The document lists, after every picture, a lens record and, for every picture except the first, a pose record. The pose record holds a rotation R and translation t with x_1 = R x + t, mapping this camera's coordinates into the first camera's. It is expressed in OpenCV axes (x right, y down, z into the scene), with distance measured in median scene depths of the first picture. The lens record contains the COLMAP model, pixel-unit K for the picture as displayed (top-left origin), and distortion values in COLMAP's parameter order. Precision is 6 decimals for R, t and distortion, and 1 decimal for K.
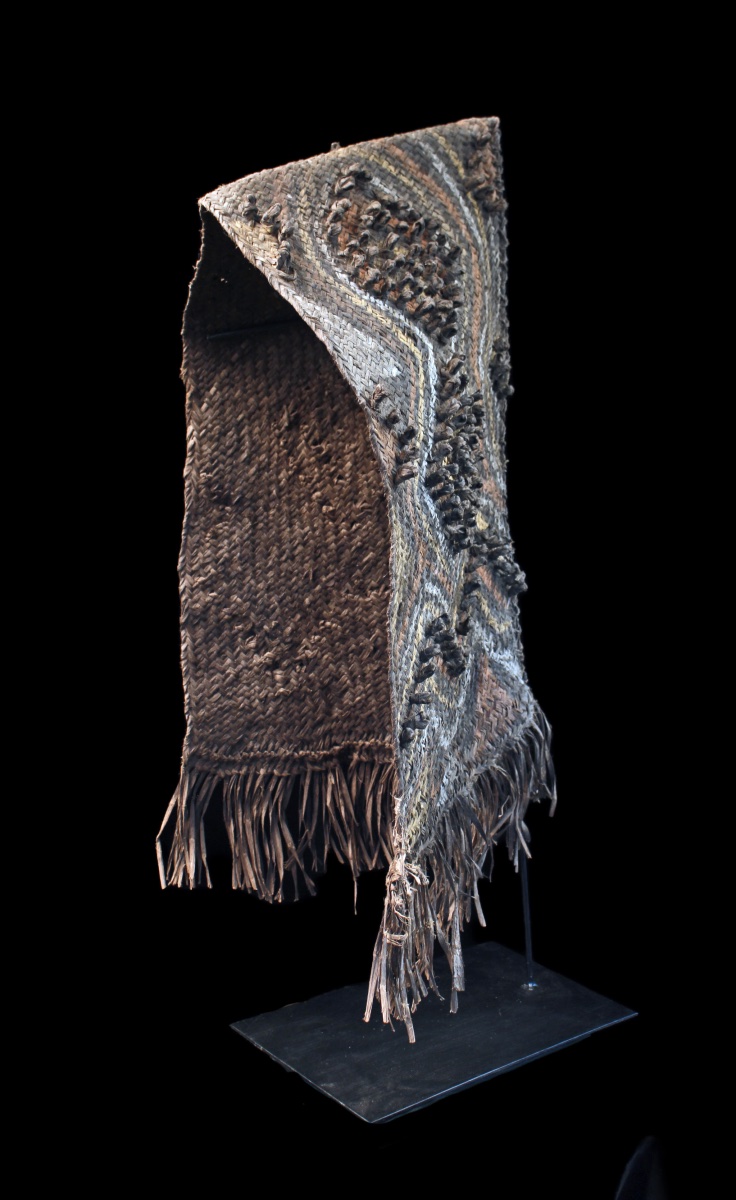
lens RADIAL K [[1477.7, 0, 368.0], [0, 1477.7, 600.0], [0, 0, 1]] dist [0.002312, 0.002052]
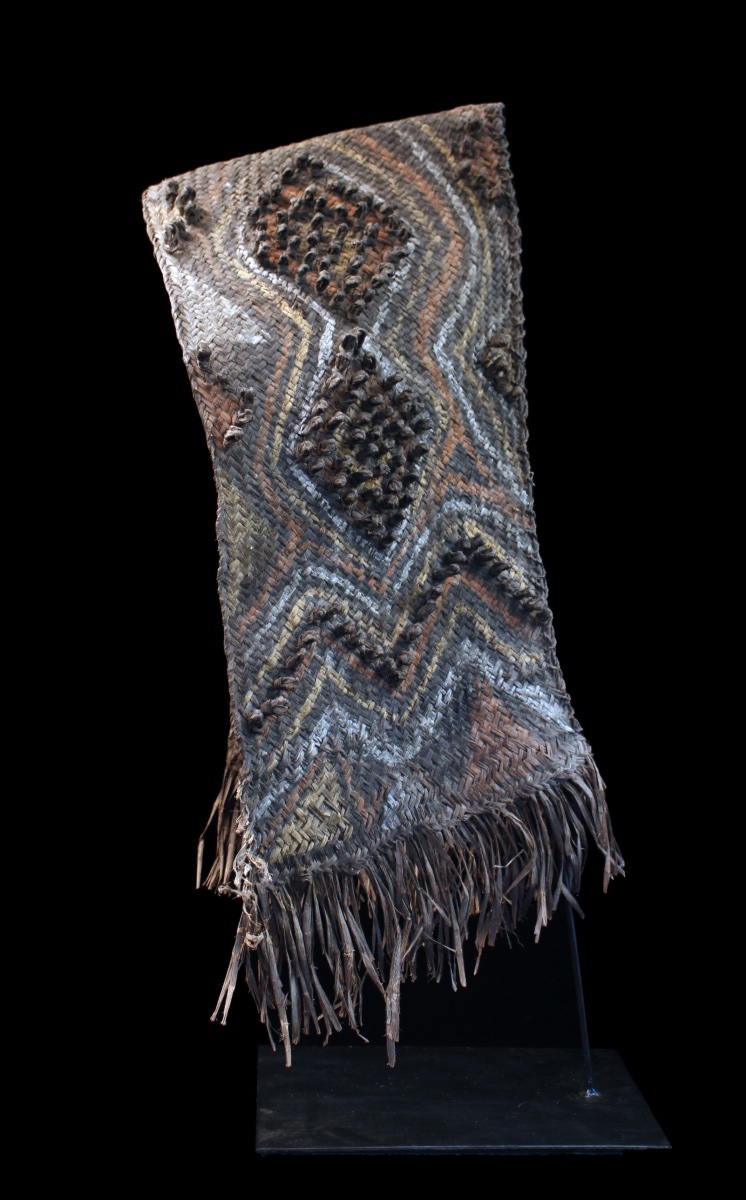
lens RADIAL K [[1473.6, 0, 373.0], [0, 1473.6, 600.0], [0, 0, 1]] dist [-0.011321, -0.019643]
pose [[0.846034, 0.061174, -0.529608, 0.524560], [-0.126972, 0.987931, -0.088720, 0.081004], [0.517788, 0.142306, 0.843590, 0.200901]]
